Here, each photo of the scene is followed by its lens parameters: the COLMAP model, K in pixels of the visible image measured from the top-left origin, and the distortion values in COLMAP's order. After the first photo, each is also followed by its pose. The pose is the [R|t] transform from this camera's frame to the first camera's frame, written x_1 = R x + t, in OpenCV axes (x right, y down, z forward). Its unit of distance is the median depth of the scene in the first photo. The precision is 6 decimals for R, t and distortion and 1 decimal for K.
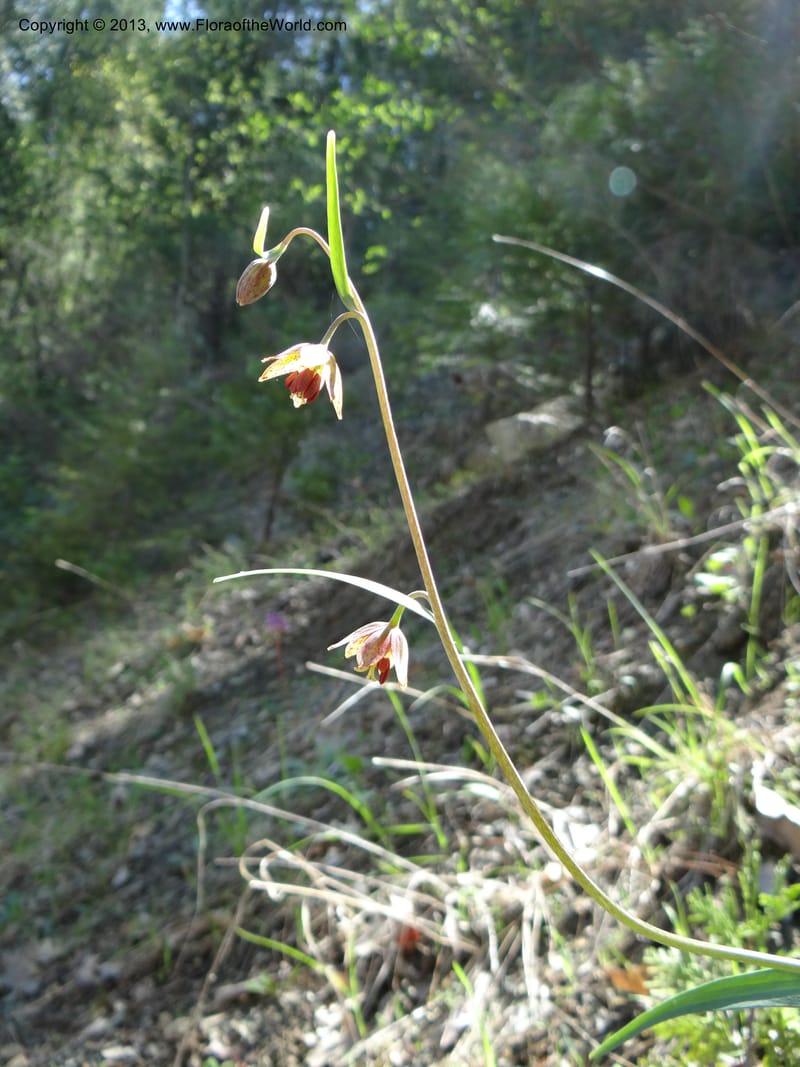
lens RADIAL K [[828.3, 0, 396.9], [0, 828.3, 532.5], [0, 0, 1]] dist [-0.004050, -0.010837]
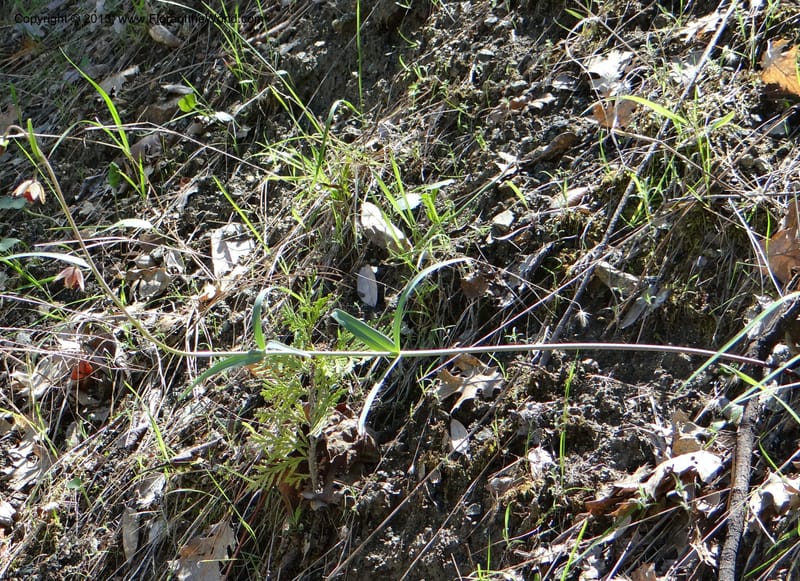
lens RADIAL K [[1490.6, 0, 277.9], [0, 1490.6, 290.9], [0, 0, 1]] dist [-0.004916, 0.031348]
pose [[0.972032, -0.170335, 0.161675, -0.033209], [0.092821, 0.911028, 0.401762, -0.343212], [-0.215725, -0.375519, 0.901359, -0.723234]]
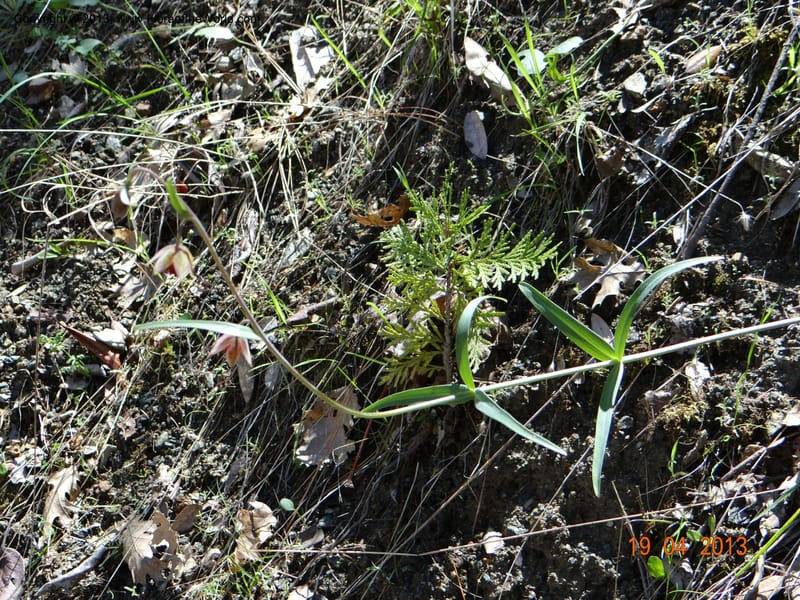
lens RADIAL K [[1055.4, 0, 387.6], [0, 1055.4, 296.7], [0, 0, 1]] dist [0.010556, -0.018290]
pose [[0.947396, -0.256572, 0.191343, -0.026832], [0.064207, 0.738026, 0.671711, -0.328177], [-0.313559, -0.624090, 0.715676, -0.178298]]
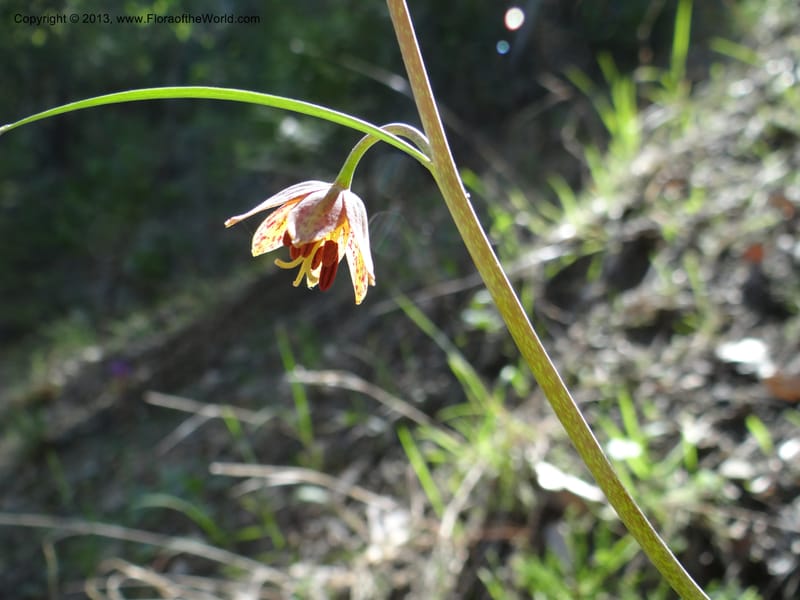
lens RADIAL K [[618.1, 0, 403.1], [0, 618.1, 303.6], [0, 0, 1]] dist [-0.001176, -0.002973]
pose [[0.958739, -0.023386, 0.283323, -0.018244], [0.022643, 0.999726, 0.005897, 0.040317], [-0.283383, 0.000762, 0.959007, 0.123019]]
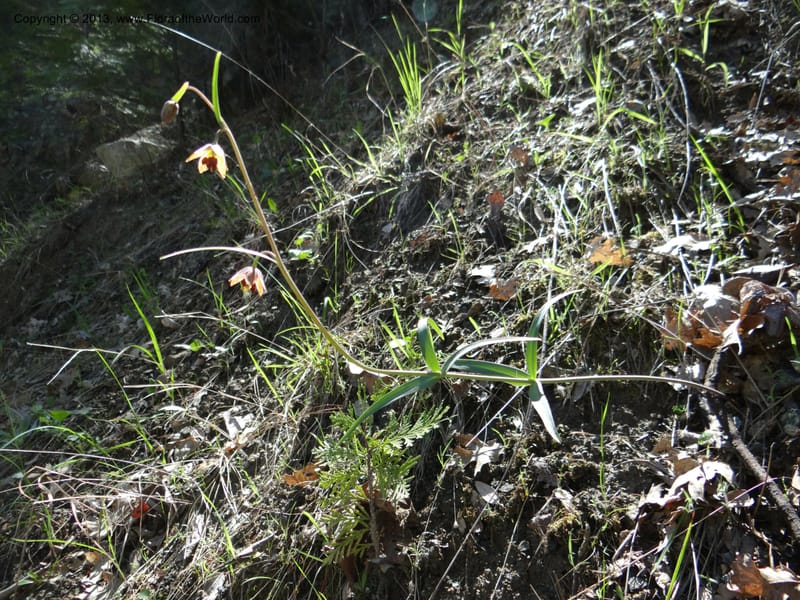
lens RADIAL K [[621.0, 0, 394.3], [0, 621.0, 301.1], [0, 0, 1]] dist [-0.004050, -0.010837]
pose [[0.847665, -0.134798, 0.513121, -0.118246], [0.072977, 0.987615, 0.138892, -0.000714], [-0.525488, -0.080288, 0.847004, -0.140427]]
